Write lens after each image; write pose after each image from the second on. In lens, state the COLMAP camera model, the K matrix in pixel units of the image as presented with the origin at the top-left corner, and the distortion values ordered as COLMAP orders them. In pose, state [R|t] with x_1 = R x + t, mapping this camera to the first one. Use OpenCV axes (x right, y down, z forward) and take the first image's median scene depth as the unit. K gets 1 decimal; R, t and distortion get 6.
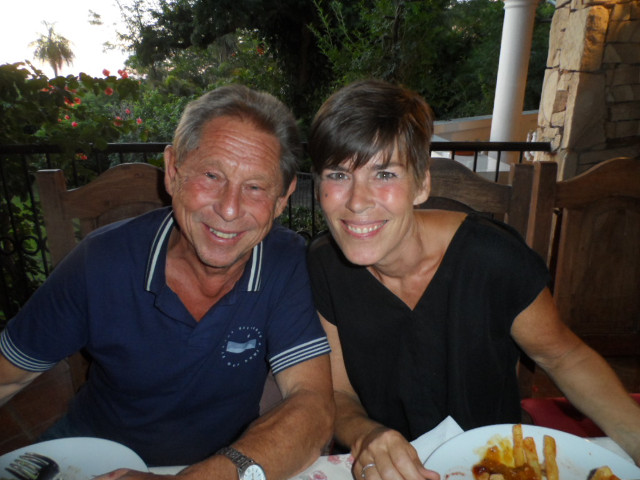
lens RADIAL K [[485.6, 0, 319.6], [0, 485.6, 241.8], [0, 0, 1]] dist [-0.031857, 0.027594]
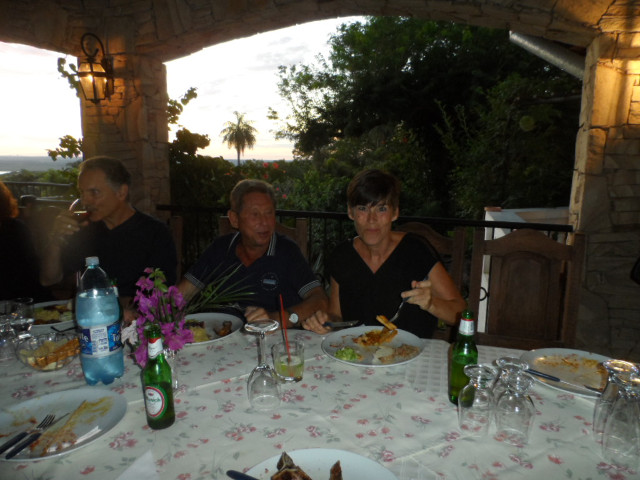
lens RADIAL K [[485.6, 0, 320.4], [0, 485.6, 242.0], [0, 0, 1]] dist [-0.031857, 0.027594]
pose [[0.951114, 0.070533, -0.300678, 0.049450], [-0.117534, 0.982979, -0.141200, 0.021467], [0.285601, 0.169637, 0.943215, -0.087594]]
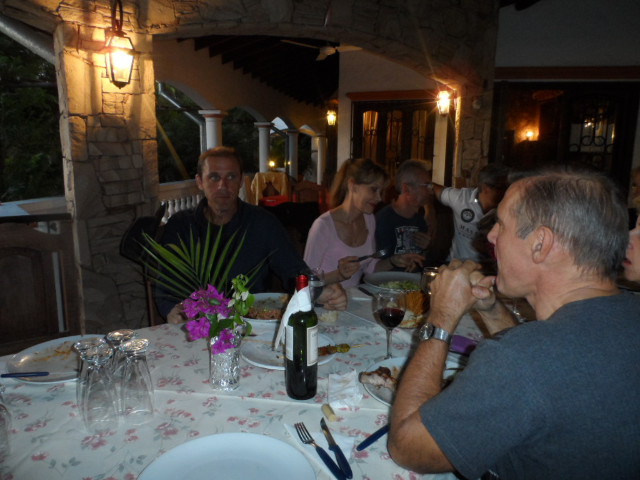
lens RADIAL K [[485.6, 0, 320.7], [0, 485.6, 241.1], [0, 0, 1]] dist [-0.031857, 0.027594]
pose [[0.809573, -0.094750, 0.579322, 0.057821], [0.177251, 0.980280, -0.087371, 0.021691], [-0.559619, 0.173419, 0.810403, -0.089173]]
